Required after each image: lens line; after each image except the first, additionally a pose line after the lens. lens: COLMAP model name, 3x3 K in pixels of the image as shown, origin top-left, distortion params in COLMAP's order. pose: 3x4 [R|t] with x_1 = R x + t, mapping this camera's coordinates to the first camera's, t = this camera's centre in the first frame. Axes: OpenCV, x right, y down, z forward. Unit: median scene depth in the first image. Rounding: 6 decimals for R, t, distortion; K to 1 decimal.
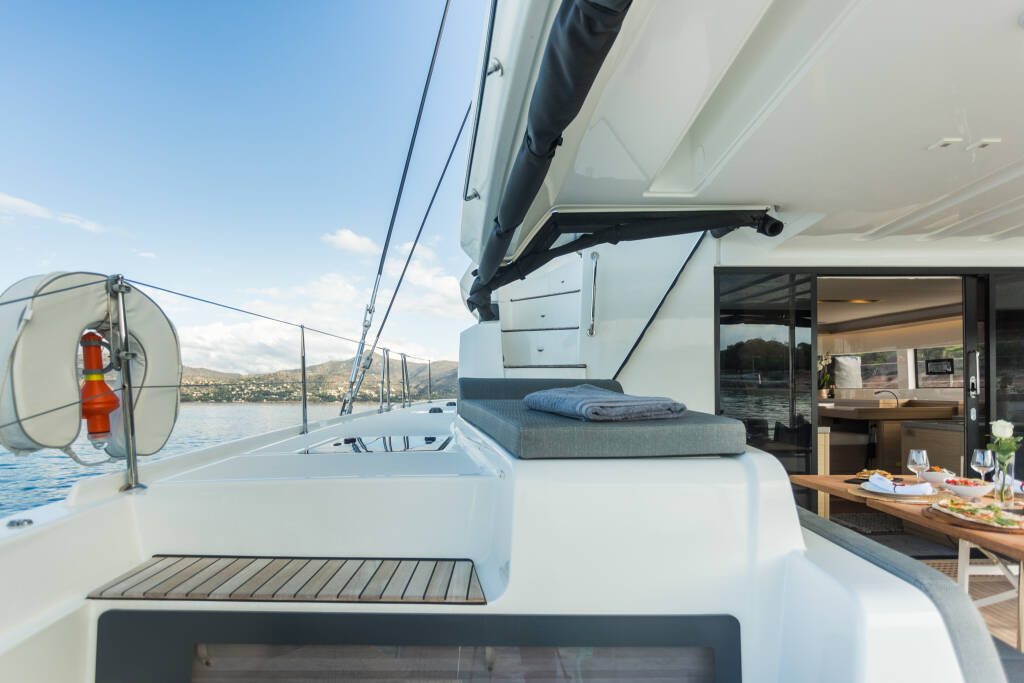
lens RADIAL K [[496.0, 0, 530.6], [0, 496.0, 381.6], [0, 0, 1]] dist [-0.009130, 0.001159]
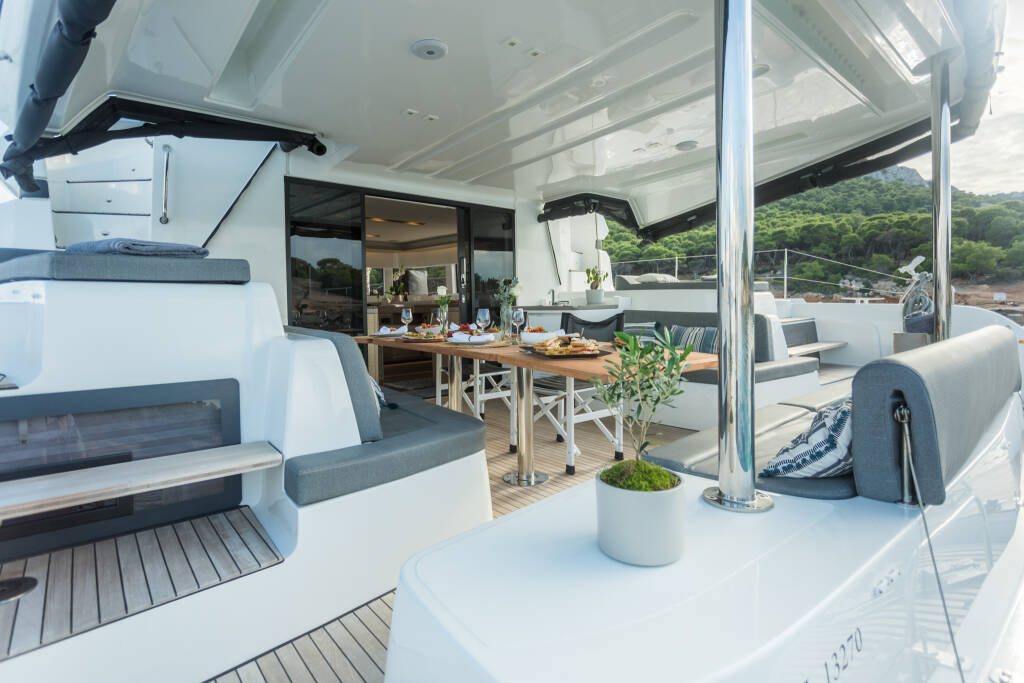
lens RADIAL K [[496.0, 0, 499.3], [0, 496.0, 327.4], [0, 0, 1]] dist [-0.009130, 0.001159]
pose [[0.795749, -0.021739, 0.605237, 0.061235], [0.001907, 0.999441, 0.033392, 0.121928], [-0.605624, -0.025417, 0.795345, -0.357191]]
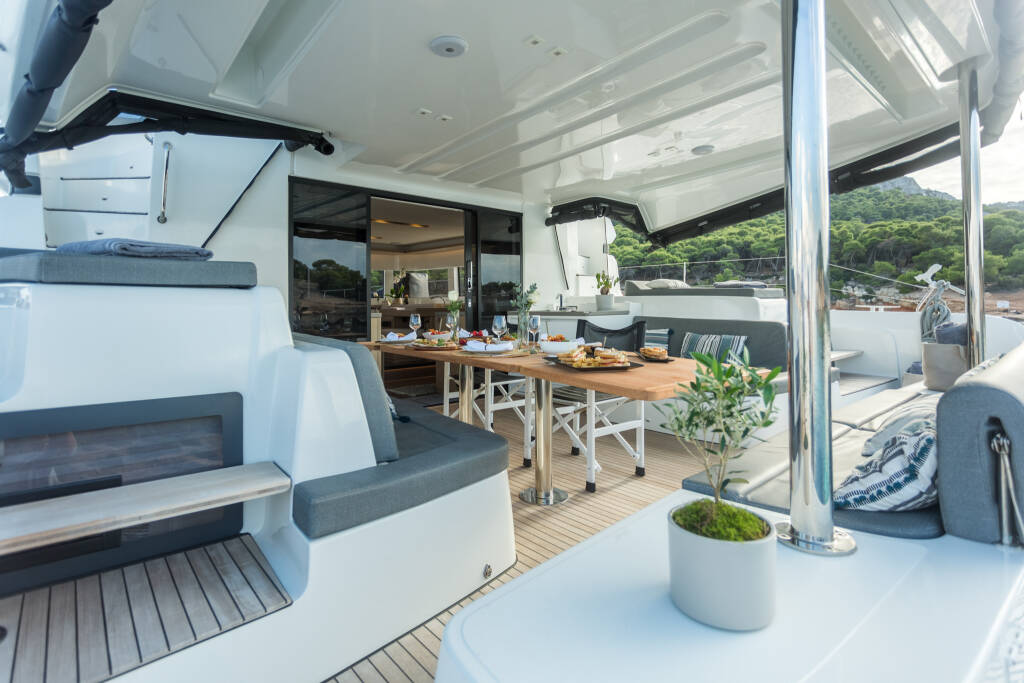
lens RADIAL K [[496.0, 0, 502.9], [0, 496.0, 311.3], [0, 0, 1]] dist [-0.009130, 0.001159]
pose [[0.785263, 0.007588, 0.619116, 0.057521], [-0.006186, 0.999971, -0.004409, 0.113104], [-0.619131, -0.000368, 0.785287, -0.288547]]
